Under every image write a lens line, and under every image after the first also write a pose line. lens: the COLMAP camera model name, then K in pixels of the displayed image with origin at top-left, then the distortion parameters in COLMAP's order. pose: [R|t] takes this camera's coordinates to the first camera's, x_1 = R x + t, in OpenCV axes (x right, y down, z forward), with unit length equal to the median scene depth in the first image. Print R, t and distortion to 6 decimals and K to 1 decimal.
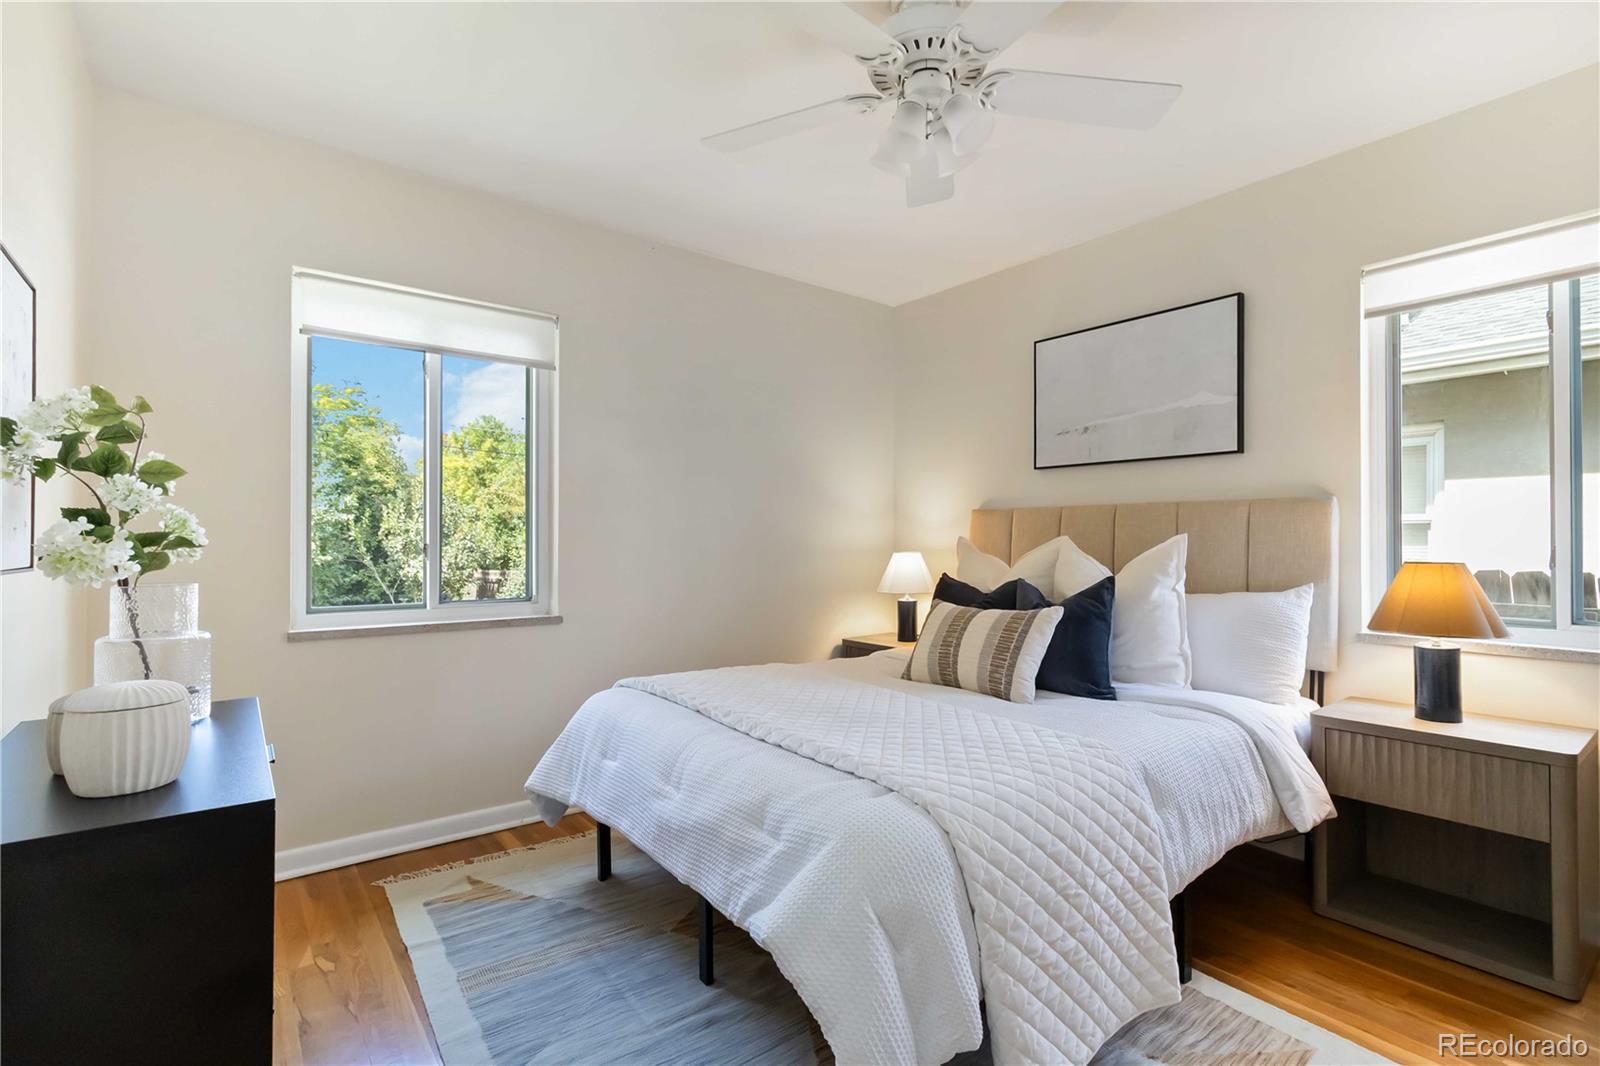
lens RADIAL K [[745.5, 0, 799.4], [0, 745.5, 550.0], [0, 0, 1]] dist [-0.001064, -0.000126]
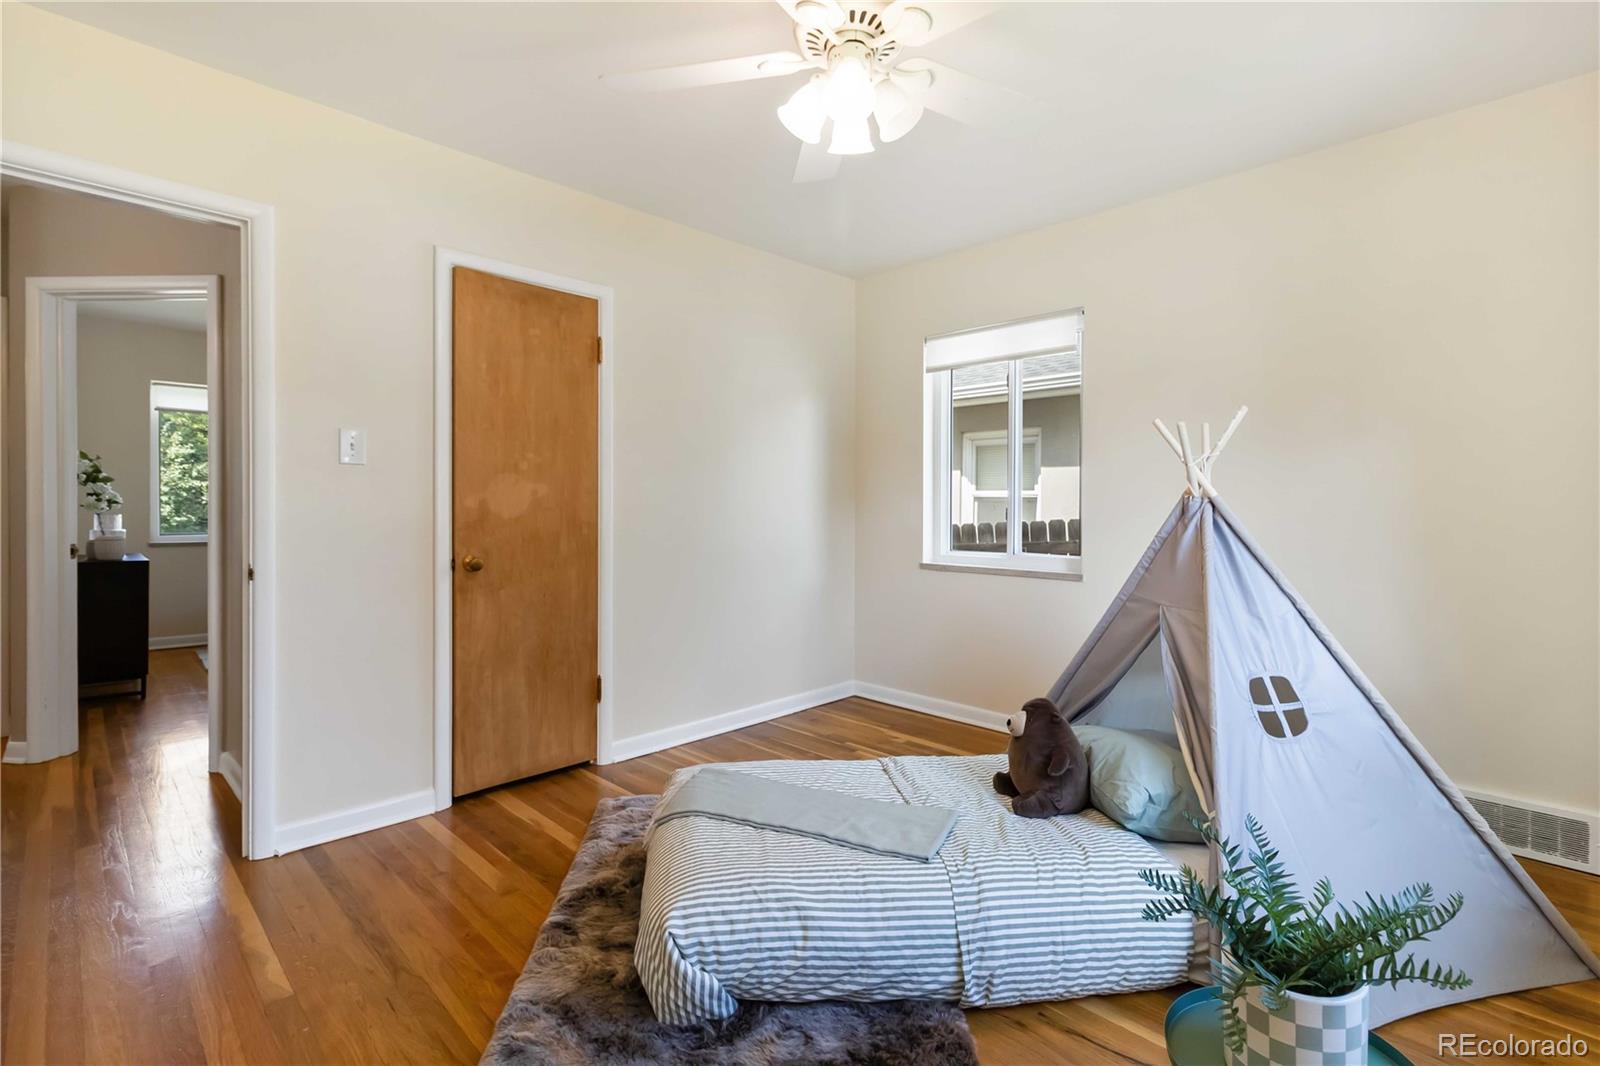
lens RADIAL K [[731.3, 0, 801.7], [0, 731.3, 527.1], [0, 0, 1]] dist [-0.001196, -0.000061]
pose [[0.990990, 0.002947, 0.133900, 0.160589], [-0.004698, 0.999908, 0.012762, 0.004152], [-0.133850, -0.013276, 0.990913, -0.239988]]
